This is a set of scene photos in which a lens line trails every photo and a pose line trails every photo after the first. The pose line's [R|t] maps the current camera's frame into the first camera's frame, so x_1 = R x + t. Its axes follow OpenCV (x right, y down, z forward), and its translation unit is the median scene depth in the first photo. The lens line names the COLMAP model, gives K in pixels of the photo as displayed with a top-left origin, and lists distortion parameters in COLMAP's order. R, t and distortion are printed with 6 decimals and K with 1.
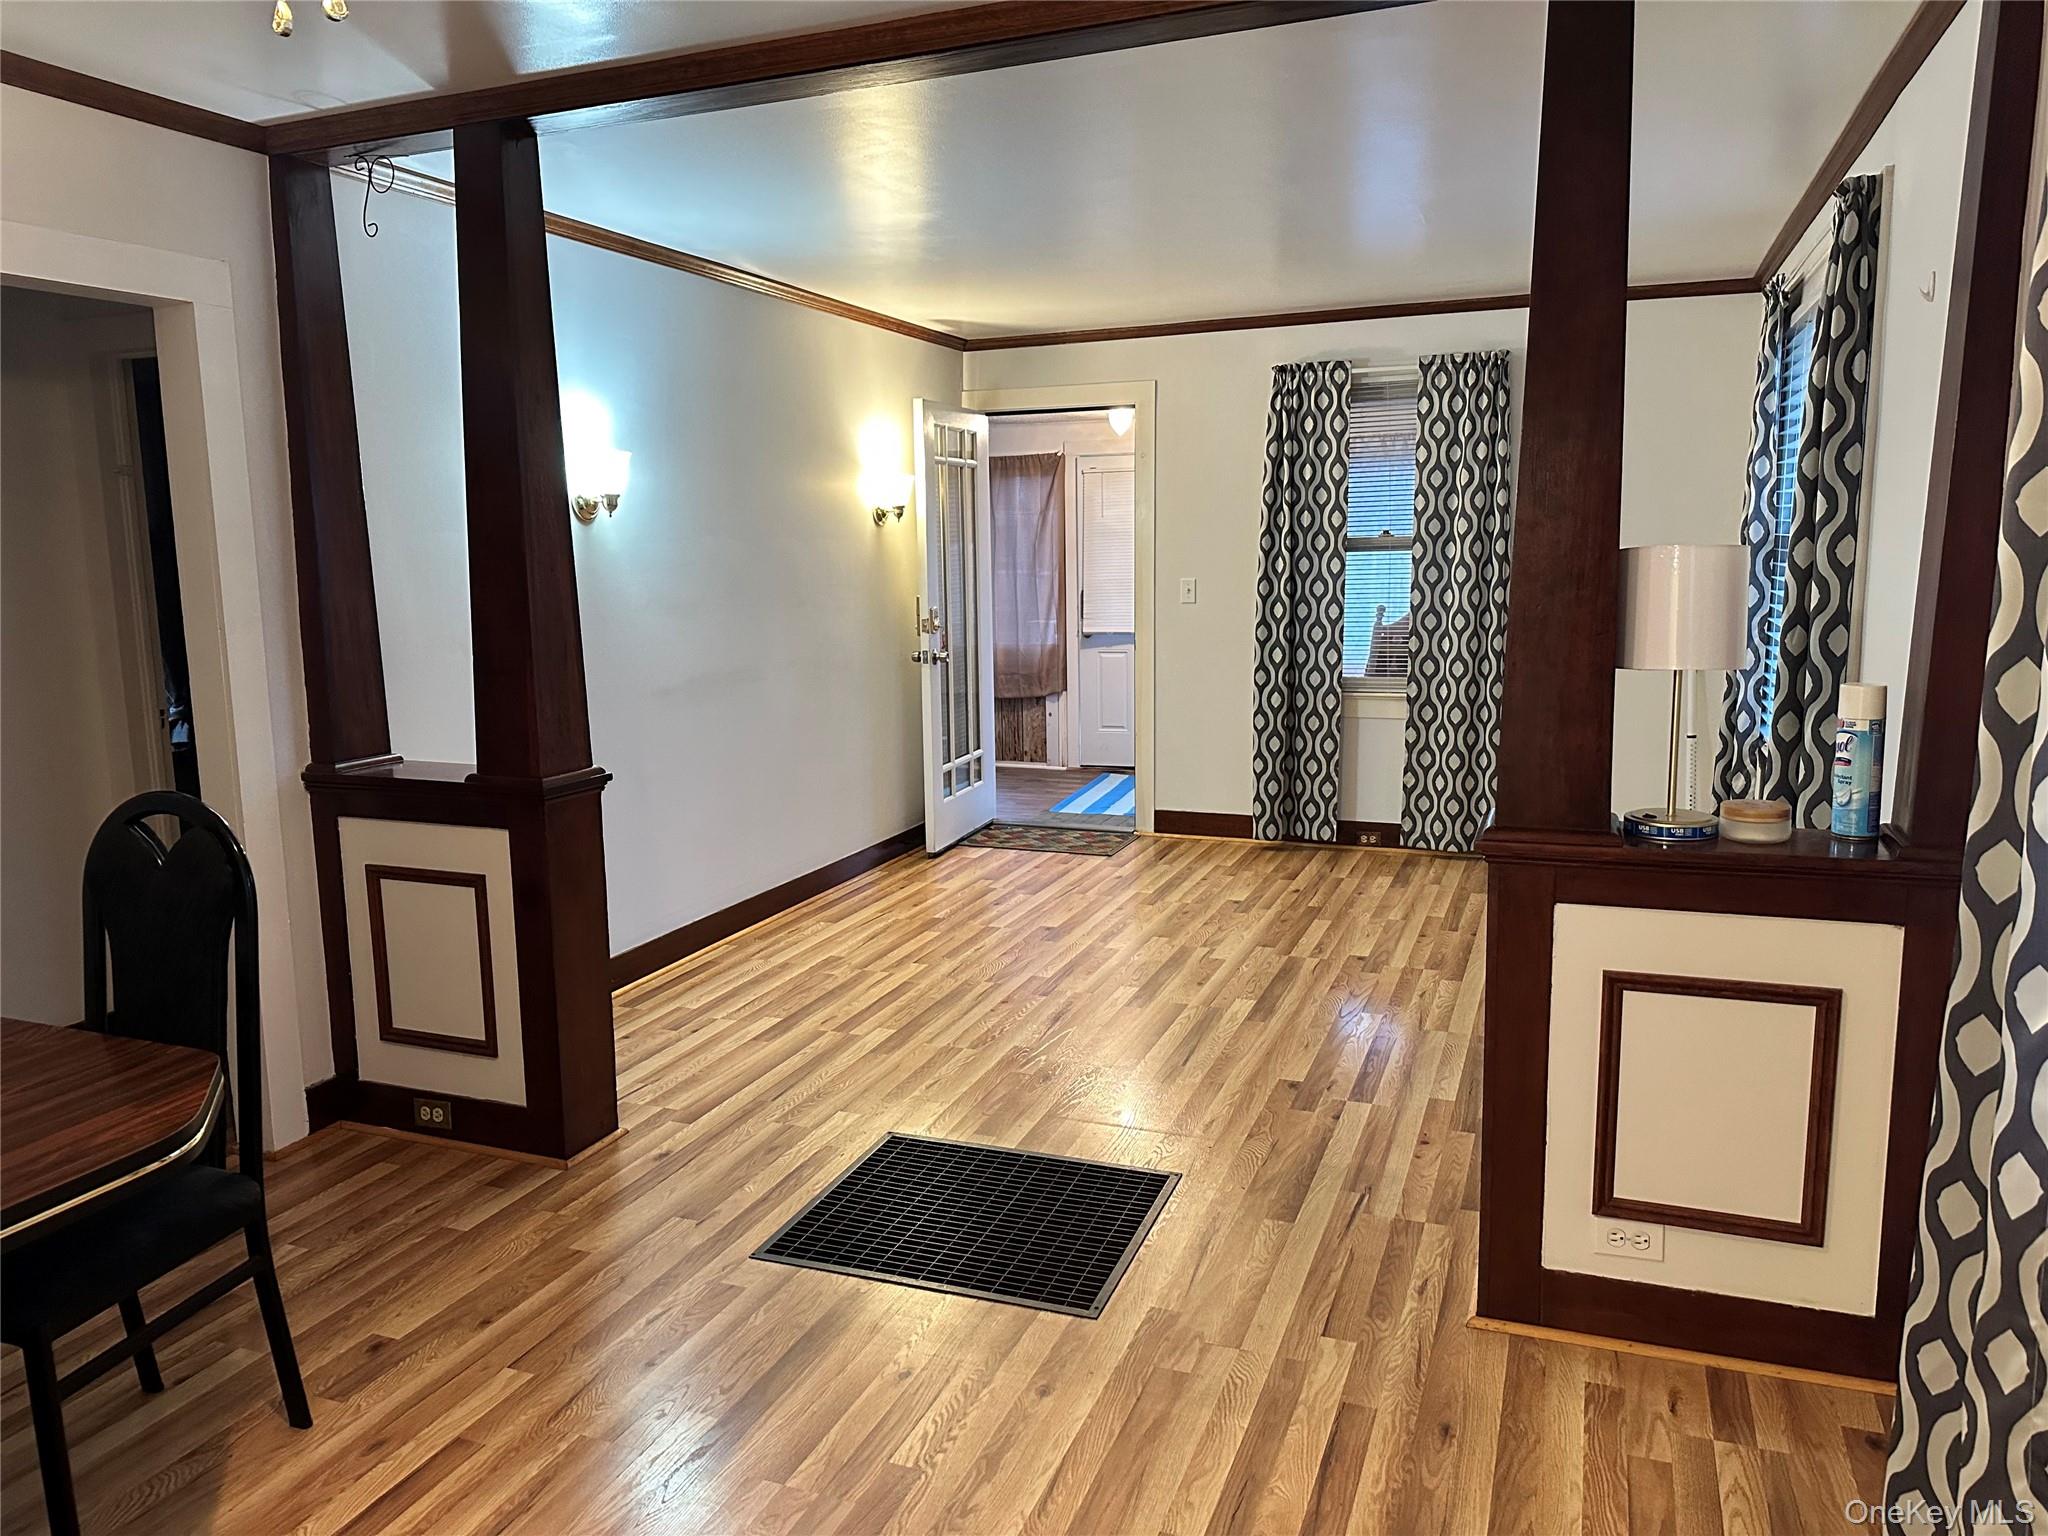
lens RADIAL K [[1447.4, 0, 1035.0], [0, 1447.4, 768.7], [0, 0, 1]] dist [0.102716, -0.139131]
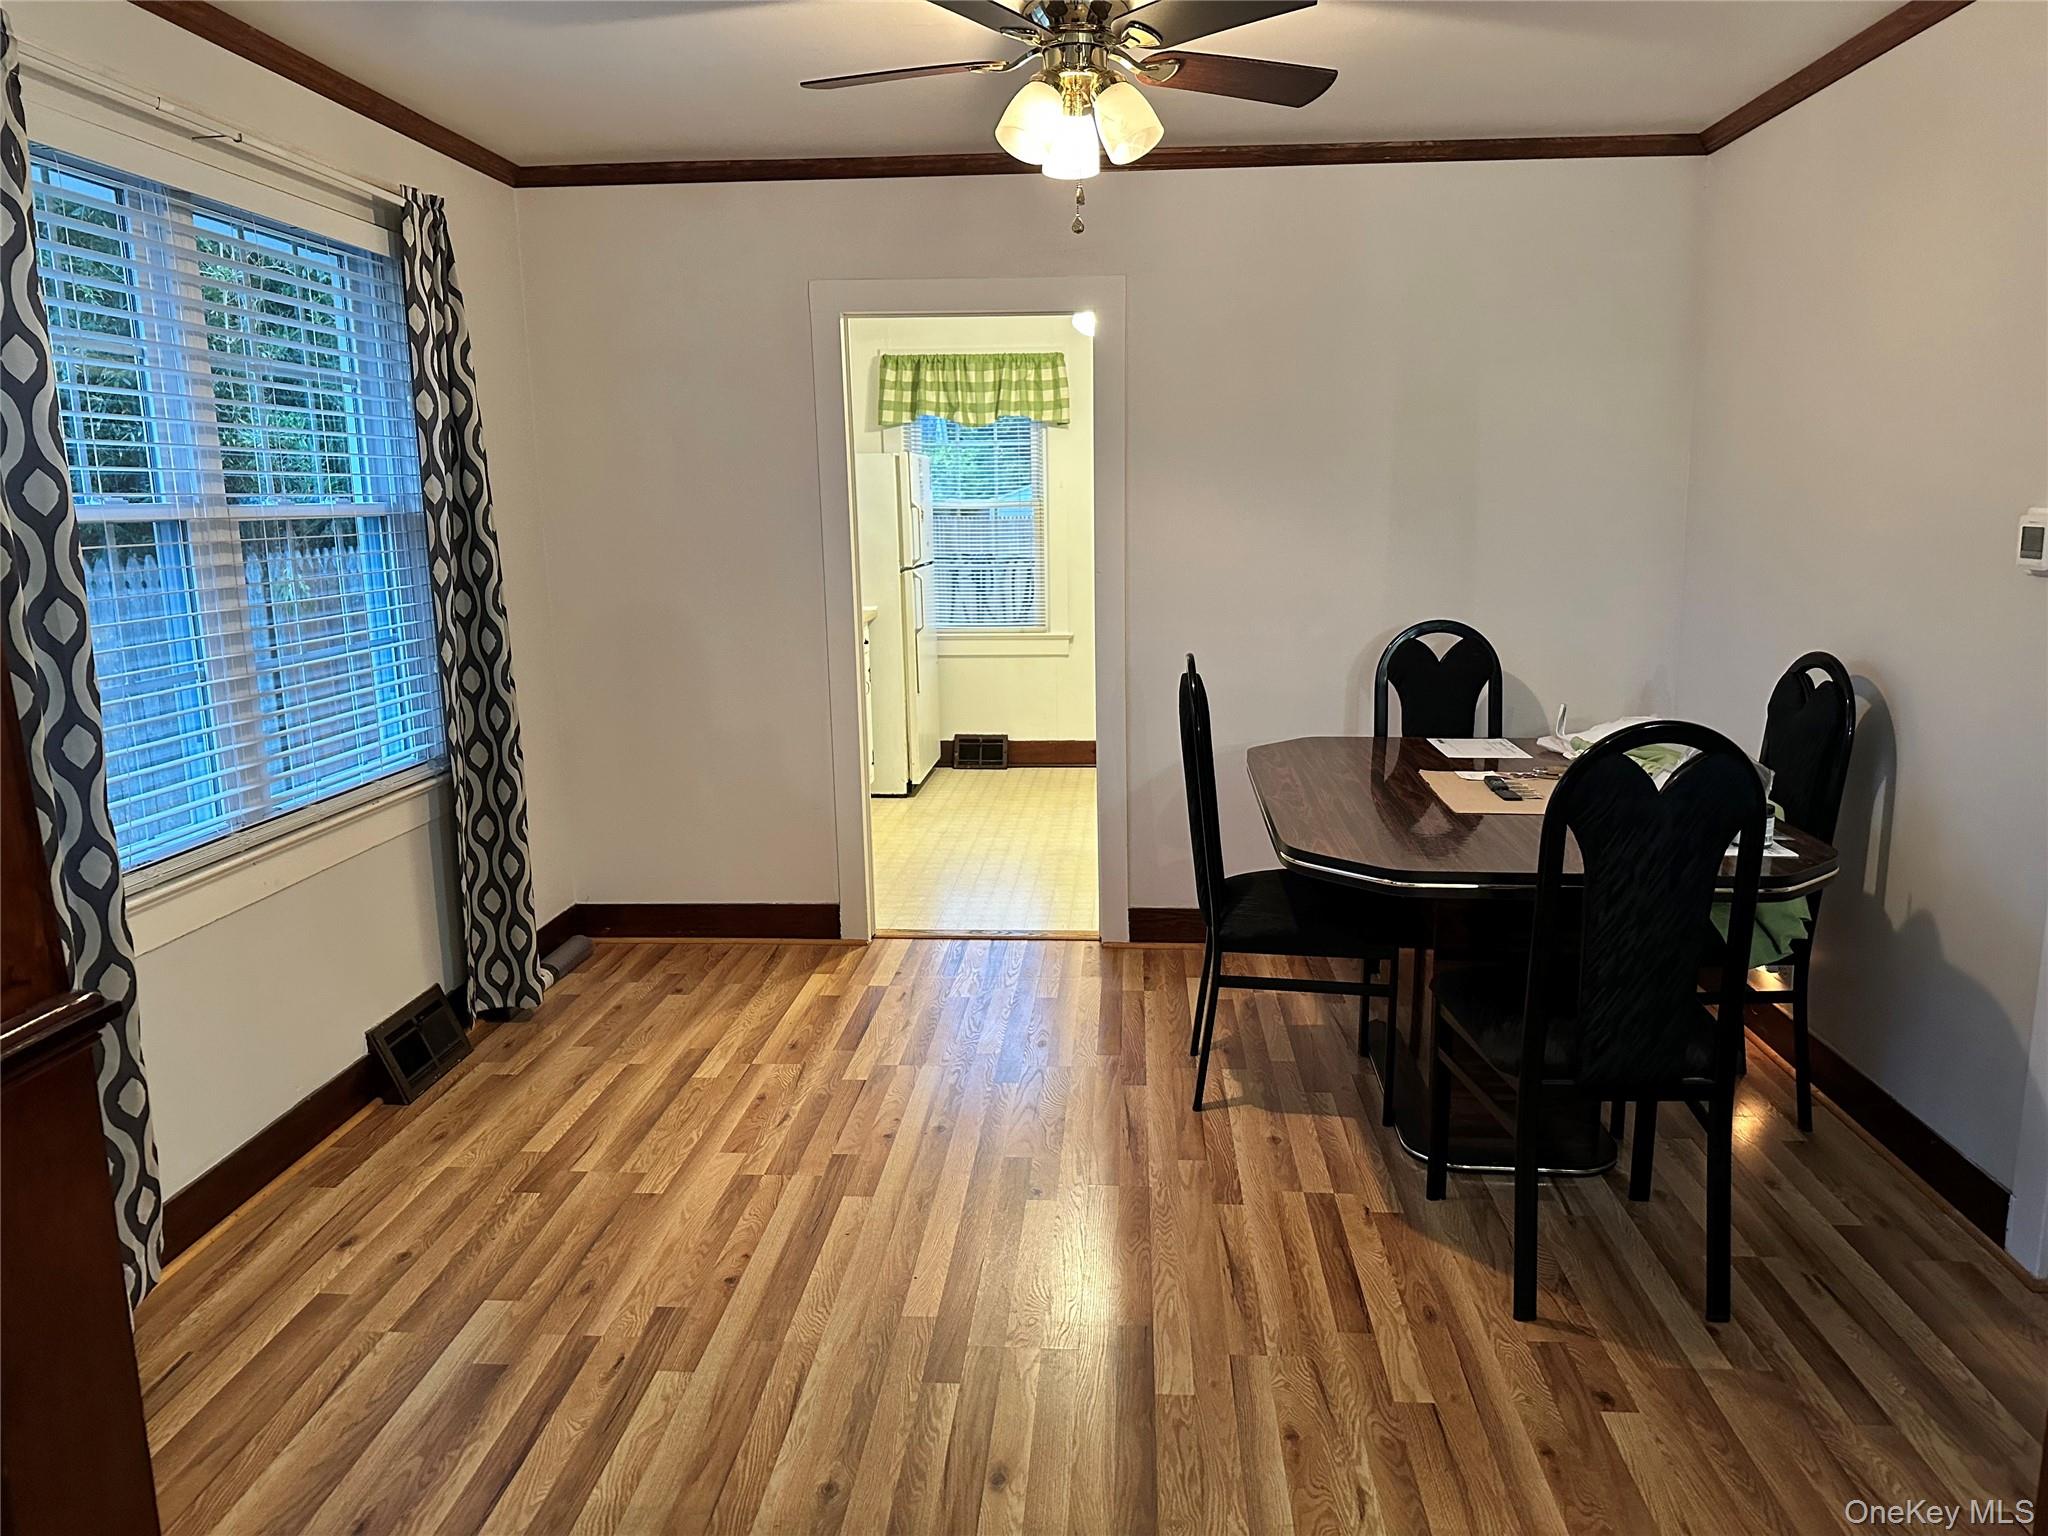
lens RADIAL K [[1447.4, 0, 1035.0], [0, 1447.4, 768.7], [0, 0, 1]] dist [0.102716, -0.139131]
pose [[-0.954234, 0.087120, -0.286090, 0.057648], [-0.014888, 0.941603, 0.336395, -0.152303], [0.298690, 0.325259, -0.897213, 0.952397]]
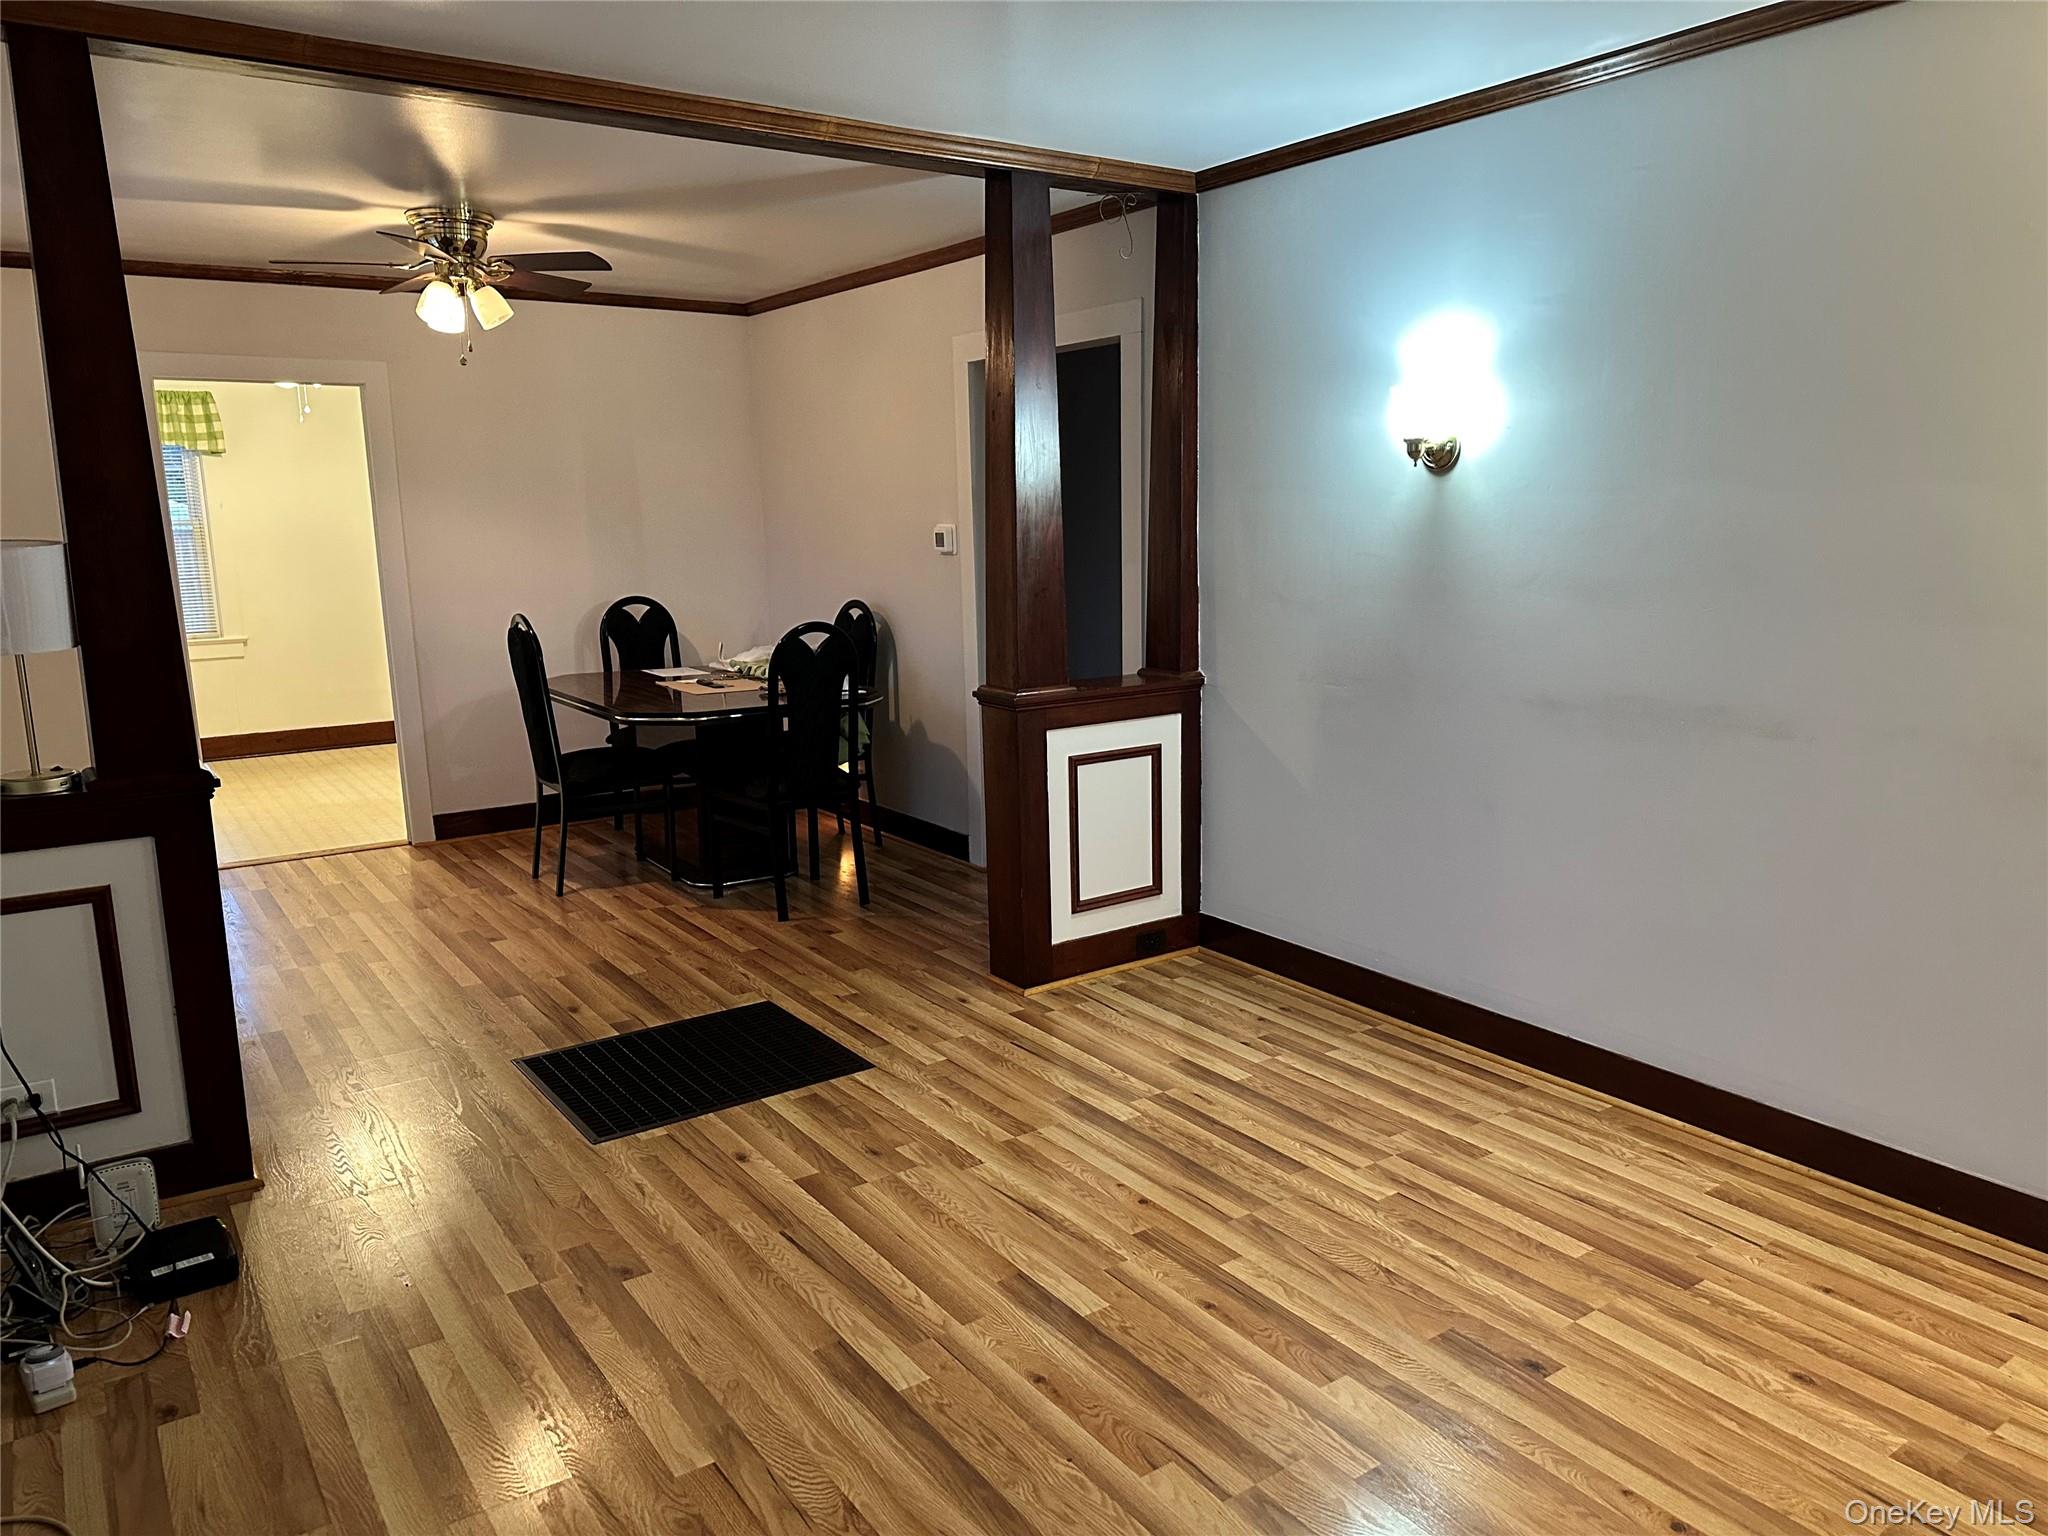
lens RADIAL K [[1447.4, 0, 1035.0], [0, 1447.4, 768.7], [0, 0, 1]] dist [0.102716, -0.139131]
pose [[-0.566447, 0.178049, -0.804634, 0.537024], [-0.102535, 0.953568, 0.283188, -0.225551], [0.817695, 0.242914, -0.521889, 1.311062]]
